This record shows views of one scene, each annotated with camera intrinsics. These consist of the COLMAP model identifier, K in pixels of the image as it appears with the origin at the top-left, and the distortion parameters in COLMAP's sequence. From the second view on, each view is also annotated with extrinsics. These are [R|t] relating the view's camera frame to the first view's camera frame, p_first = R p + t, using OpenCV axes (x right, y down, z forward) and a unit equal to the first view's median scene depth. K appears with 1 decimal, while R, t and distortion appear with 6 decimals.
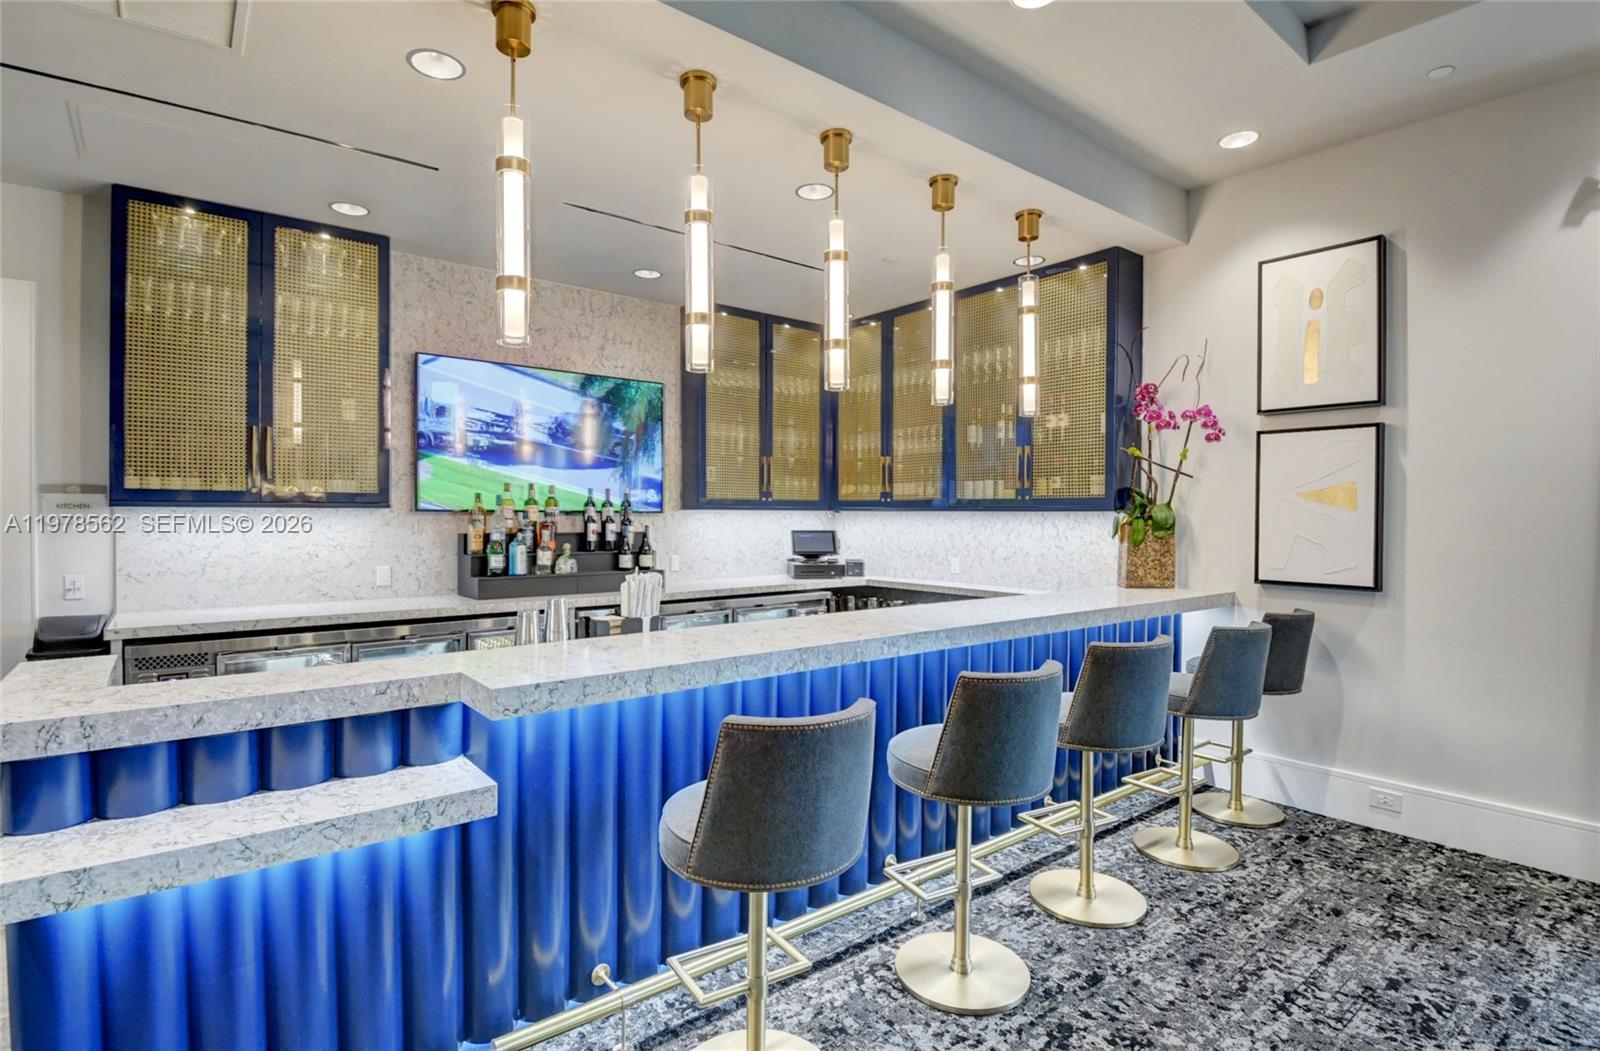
lens RADIAL K [[796.2, 0, 800.0], [0, 796.2, 525.5], [0, 0, 1]] dist [0.001347, 0.000226]
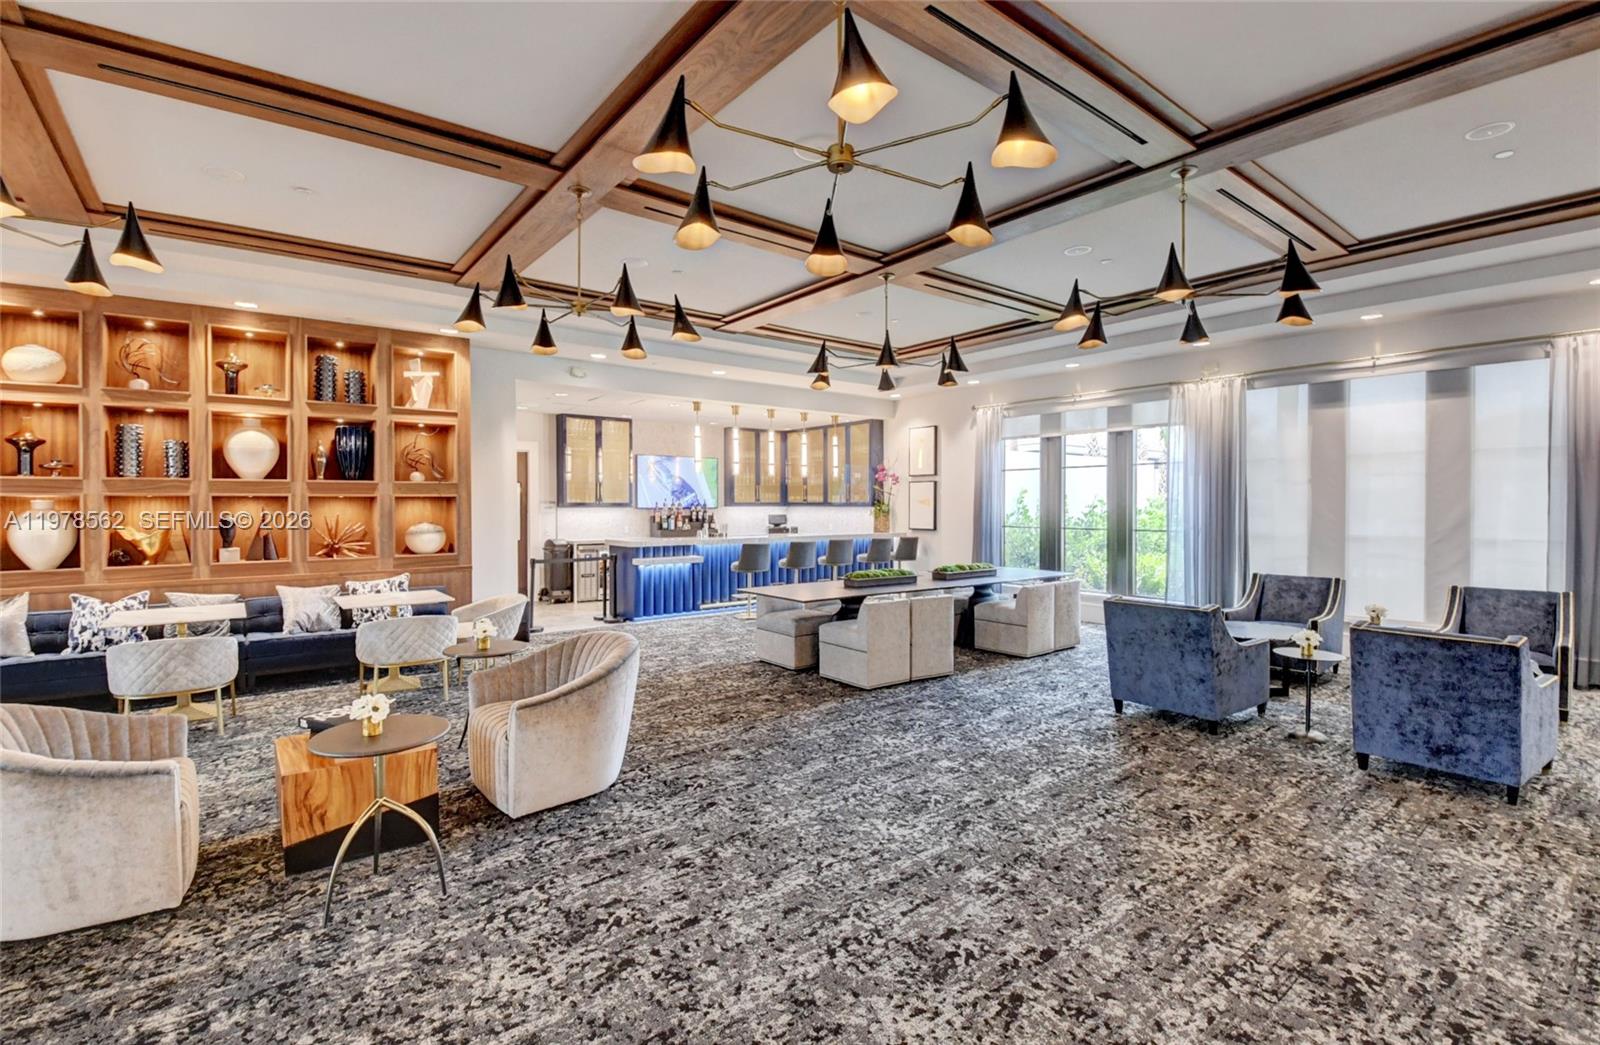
lens RADIAL K [[727.2, 0, 800.0], [0, 727.2, 522.5], [0, 0, 1]] dist [-0.000113, -0.000010]
pose [[0.999896, -0.007022, -0.012621, 0.144874], [0.007158, 0.999916, 0.010805, 0.008389], [0.012544, -0.010894, 0.999862, -1.573819]]
